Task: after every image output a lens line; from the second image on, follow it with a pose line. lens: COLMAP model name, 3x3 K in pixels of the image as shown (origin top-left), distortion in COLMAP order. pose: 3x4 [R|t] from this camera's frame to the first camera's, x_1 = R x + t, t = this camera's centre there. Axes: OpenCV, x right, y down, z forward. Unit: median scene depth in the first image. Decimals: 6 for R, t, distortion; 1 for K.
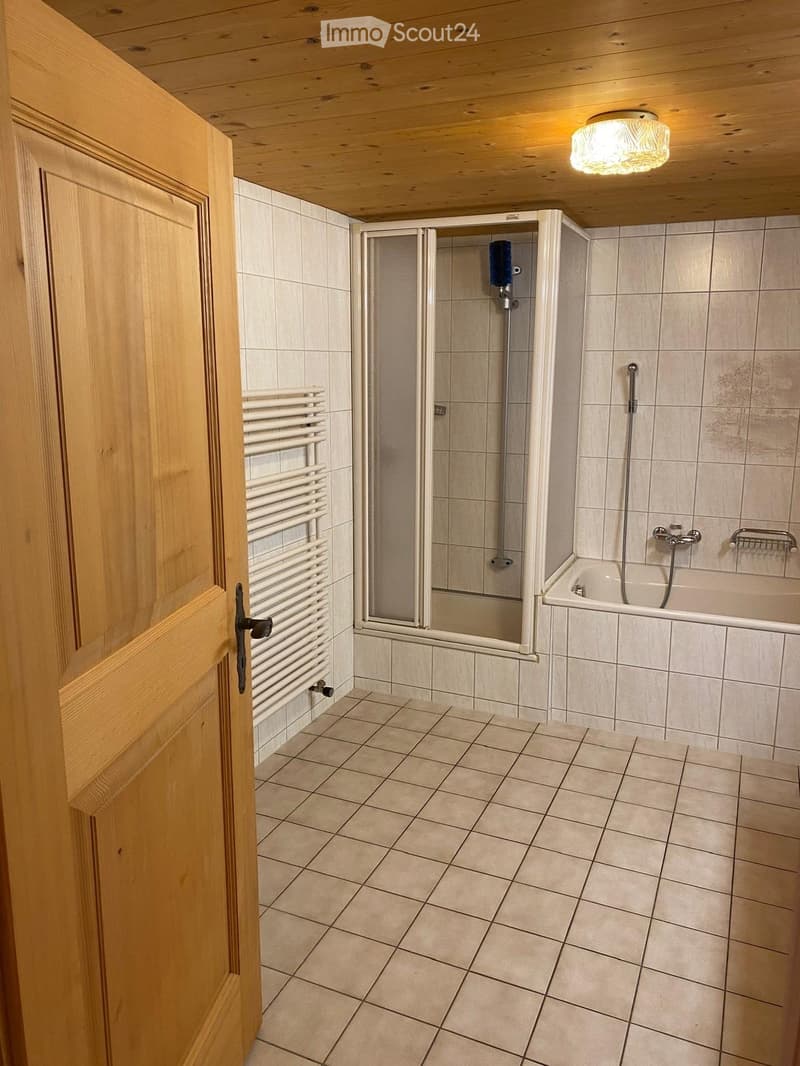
lens RADIAL K [[822.0, 0, 400.0], [0, 822.0, 533.0], [0, 0, 1]] dist [0.006559, 0.008935]
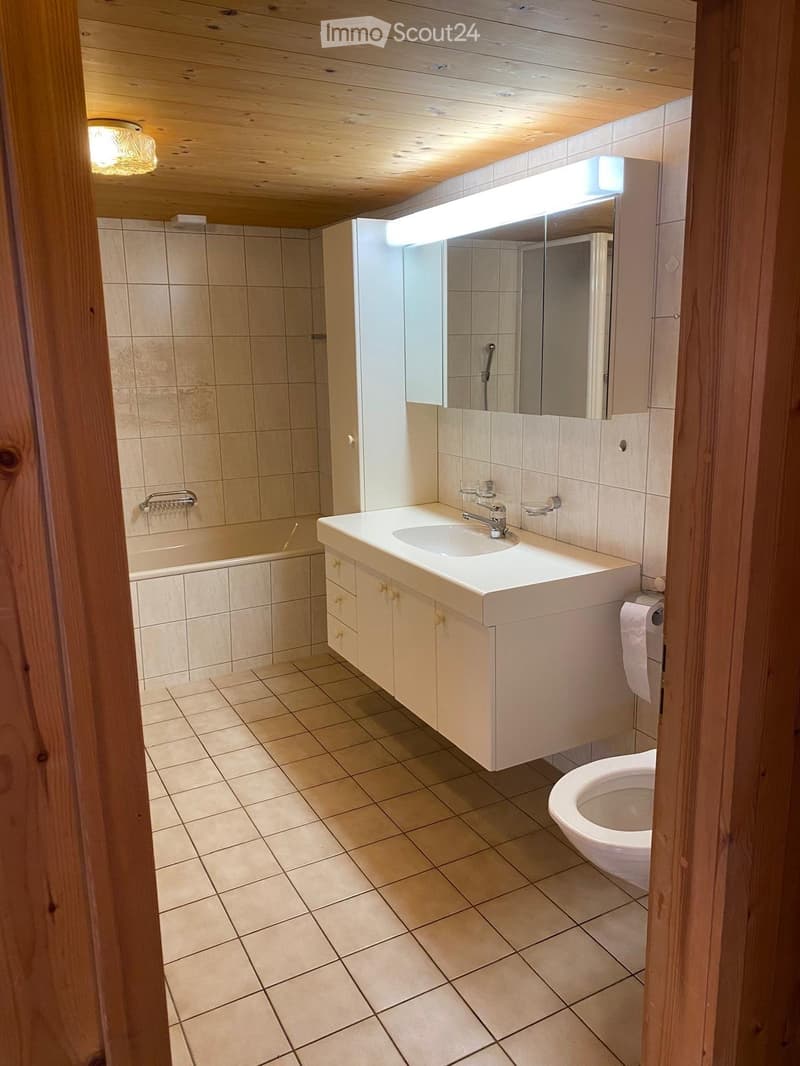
lens RADIAL K [[819.6, 0, 400.0], [0, 819.6, 533.0], [0, 0, 1]] dist [0.054912, -0.081249]
pose [[0.612954, -0.185128, 0.768124, -0.265583], [0.176477, 0.979681, 0.095289, -0.000233], [-0.770158, 0.077149, 0.633171, 0.017556]]
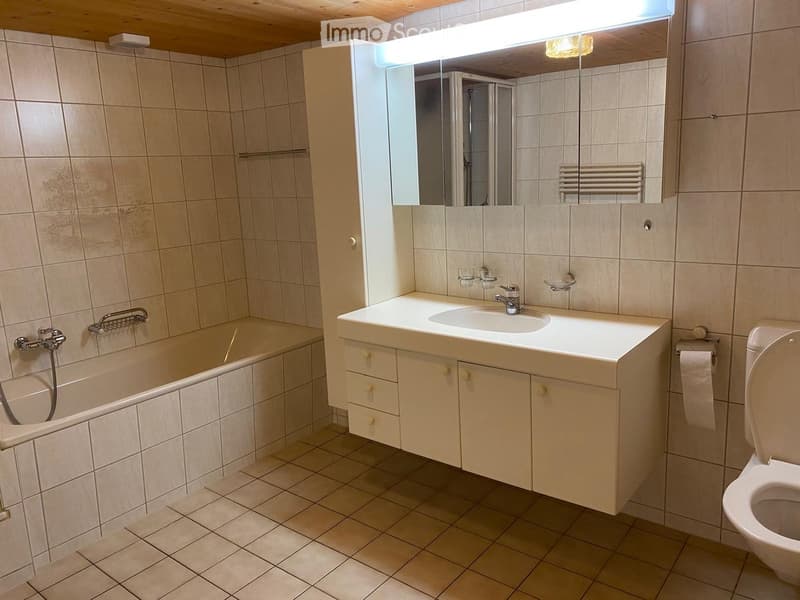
lens RADIAL K [[616.9, 0, 400.0], [0, 616.9, 300.0], [0, 0, 1]] dist [0.006559, 0.008935]
pose [[0.244757, -0.213714, 0.945738, -0.287635], [0.240438, 0.958317, 0.154332, -0.059645], [-0.939299, 0.189617, 0.285940, 0.383340]]
